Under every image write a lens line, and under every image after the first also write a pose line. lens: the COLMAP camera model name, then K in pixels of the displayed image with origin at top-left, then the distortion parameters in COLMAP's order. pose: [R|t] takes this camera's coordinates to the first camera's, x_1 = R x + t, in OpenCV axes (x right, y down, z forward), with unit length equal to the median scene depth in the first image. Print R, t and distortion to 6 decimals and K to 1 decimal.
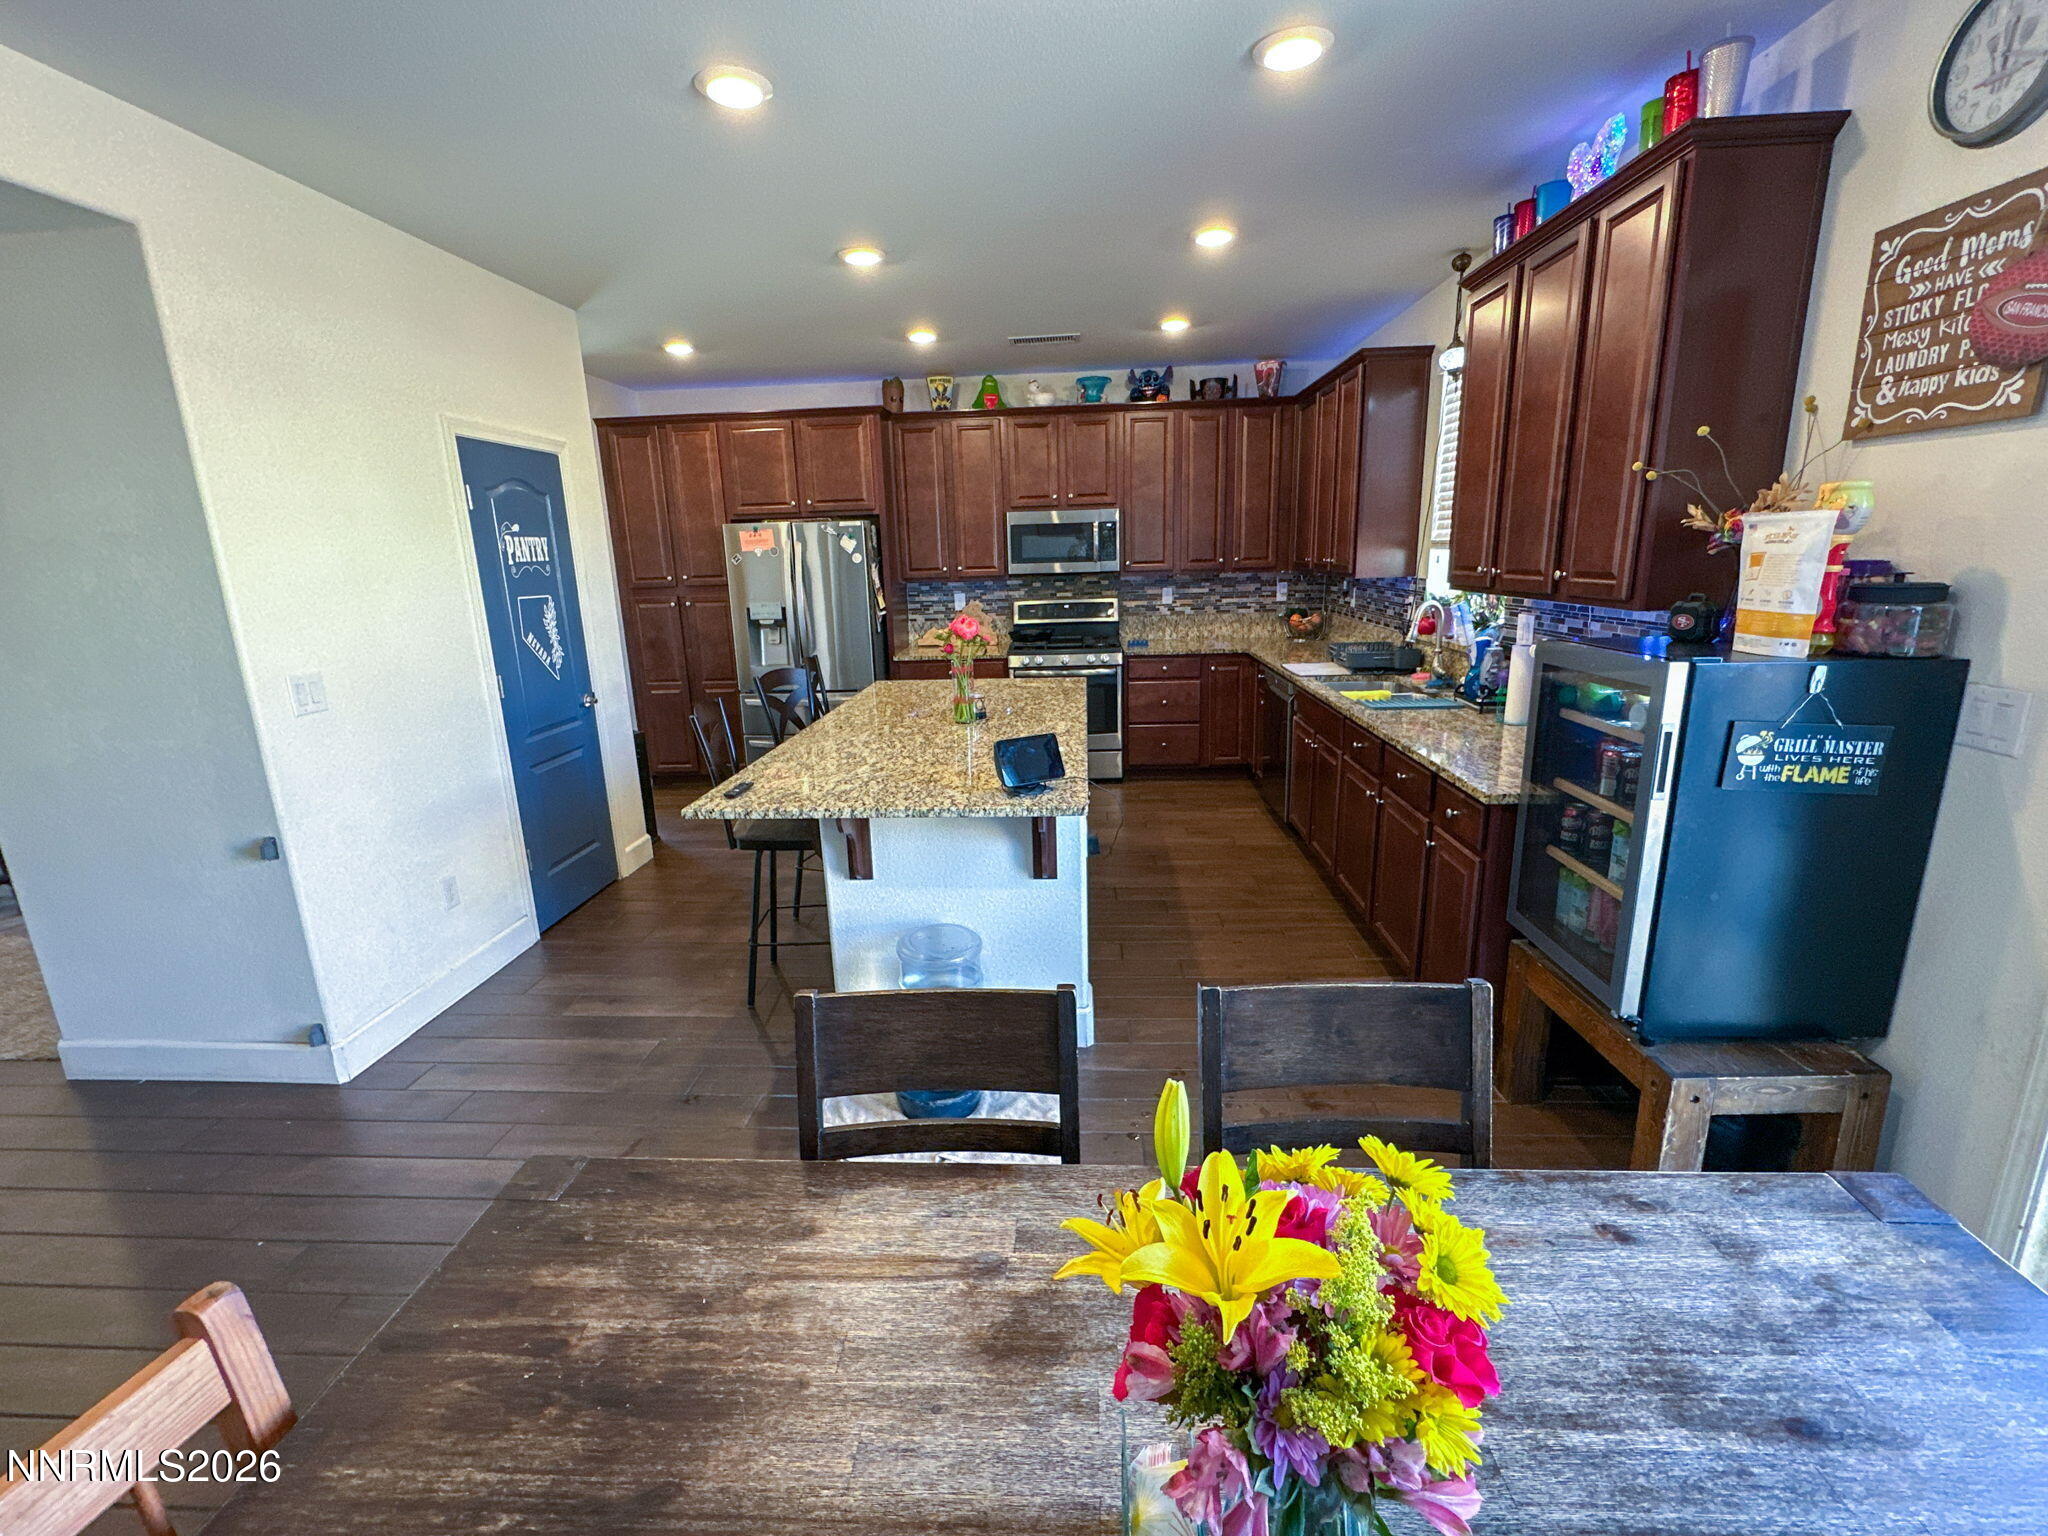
lens RADIAL K [[898.0, 0, 1024.6], [0, 898.0, 764.6], [0, 0, 1]] dist [0.001436, 0.000332]
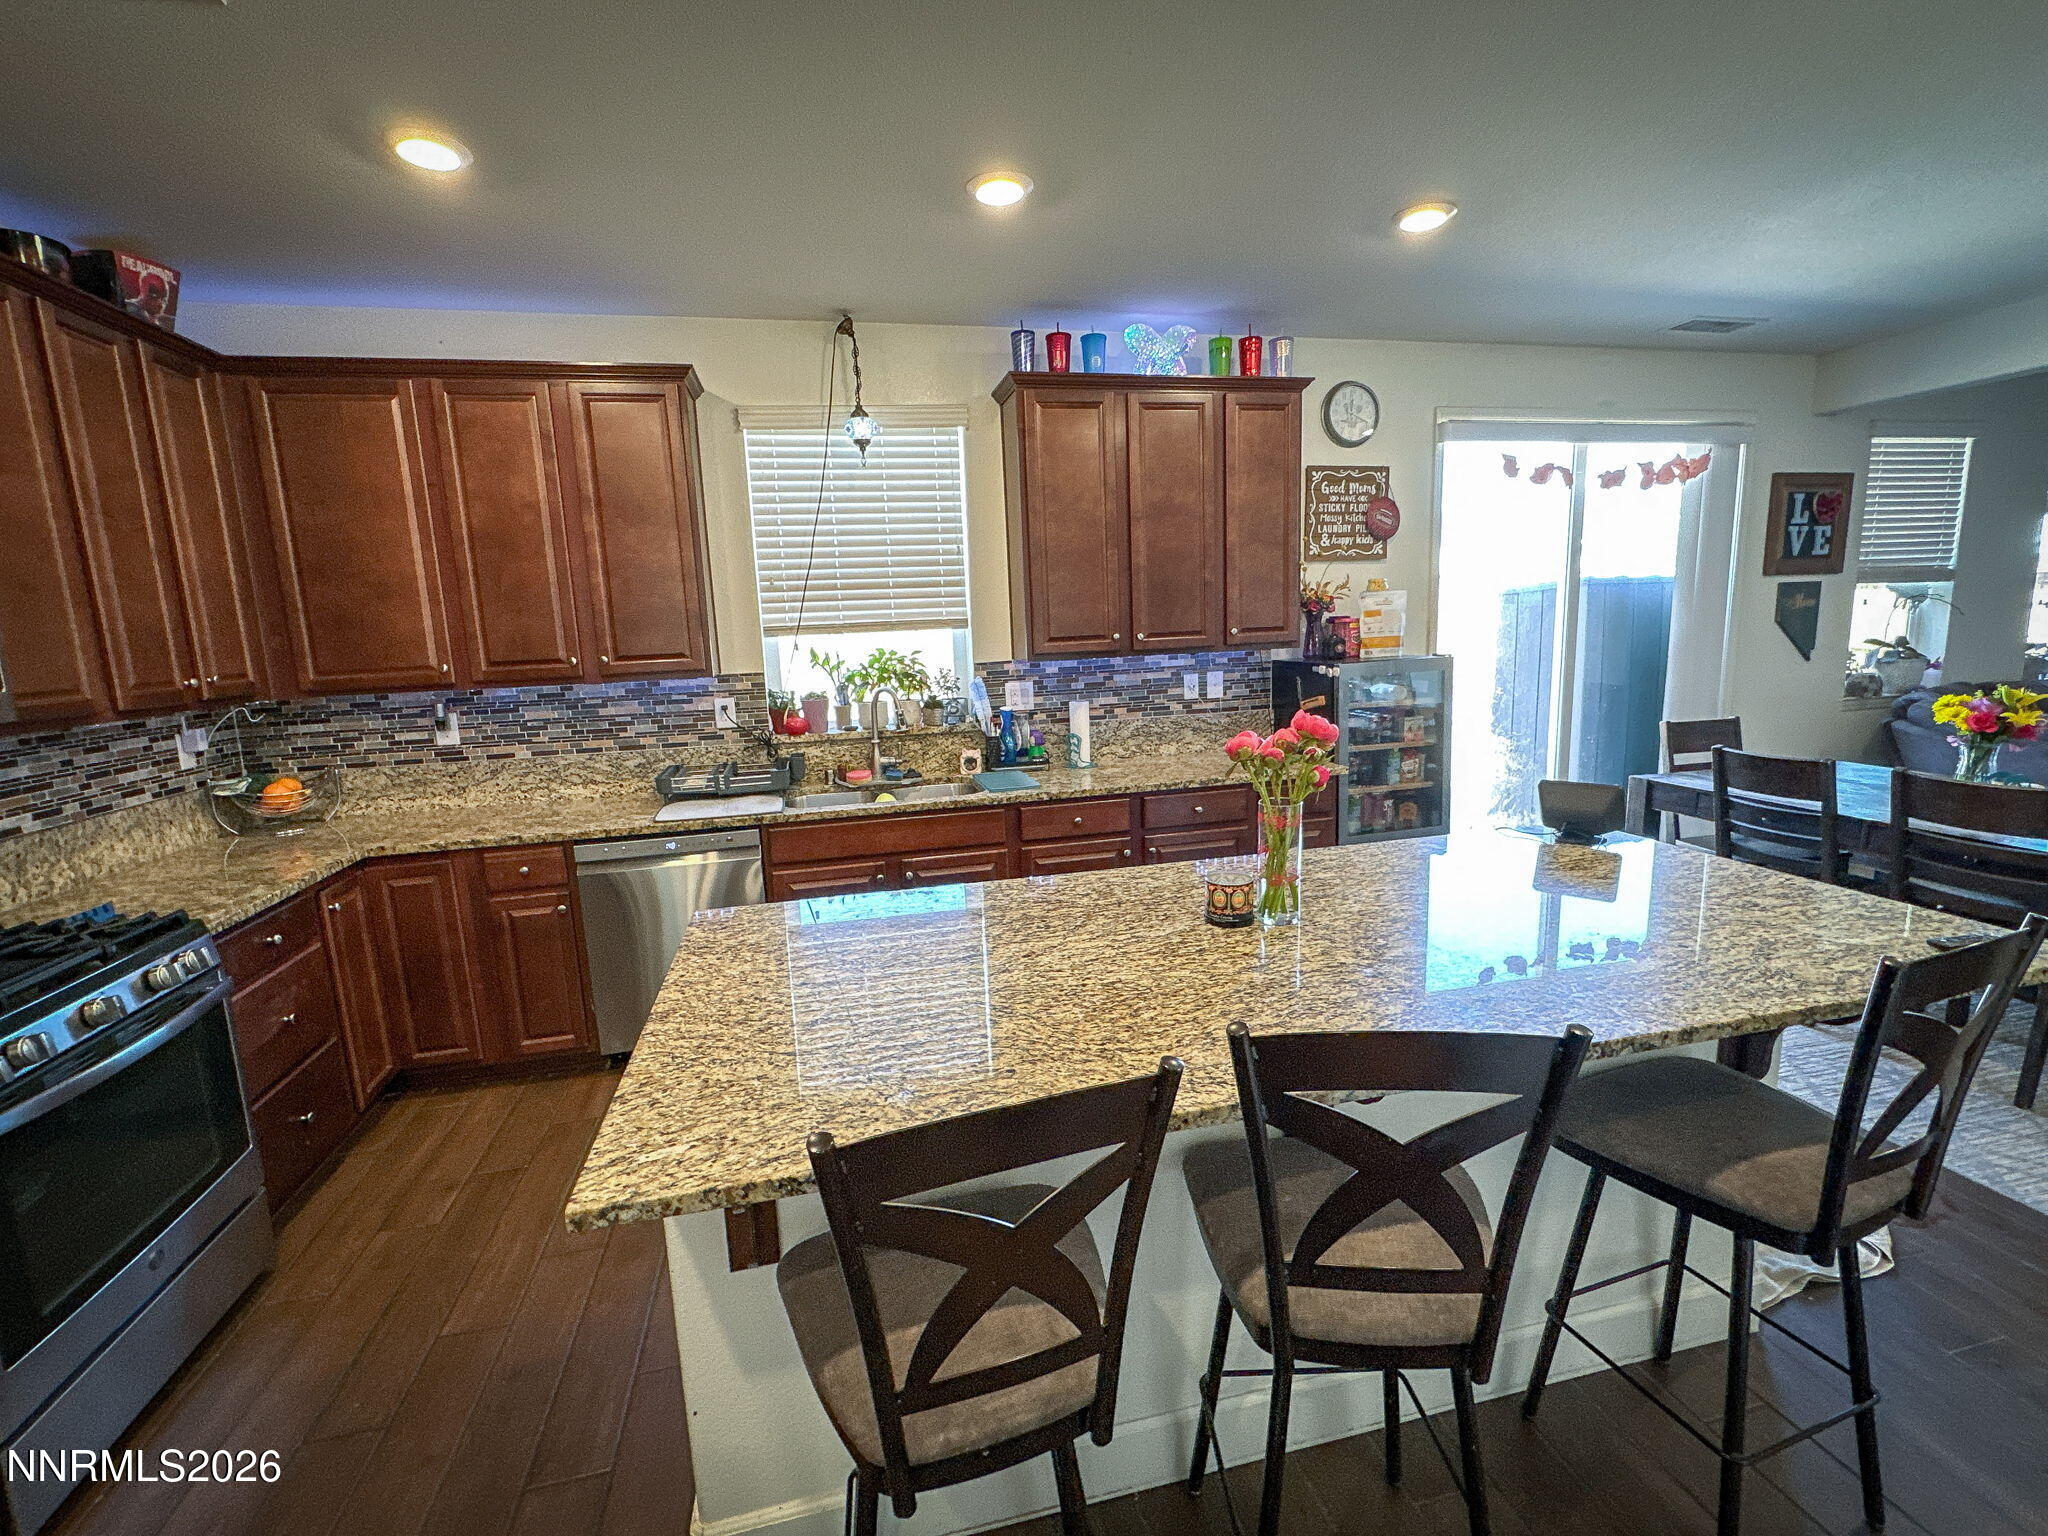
lens RADIAL K [[898.0, 0, 1021.5], [0, 898.0, 776.3], [0, 0, 1]] dist [0.001436, 0.000332]
pose [[-0.267241, -0.121947, 0.955883, -0.983298], [0.273139, 0.941691, 0.196499, -0.496008], [-0.924109, 0.313602, -0.218350, 2.294888]]
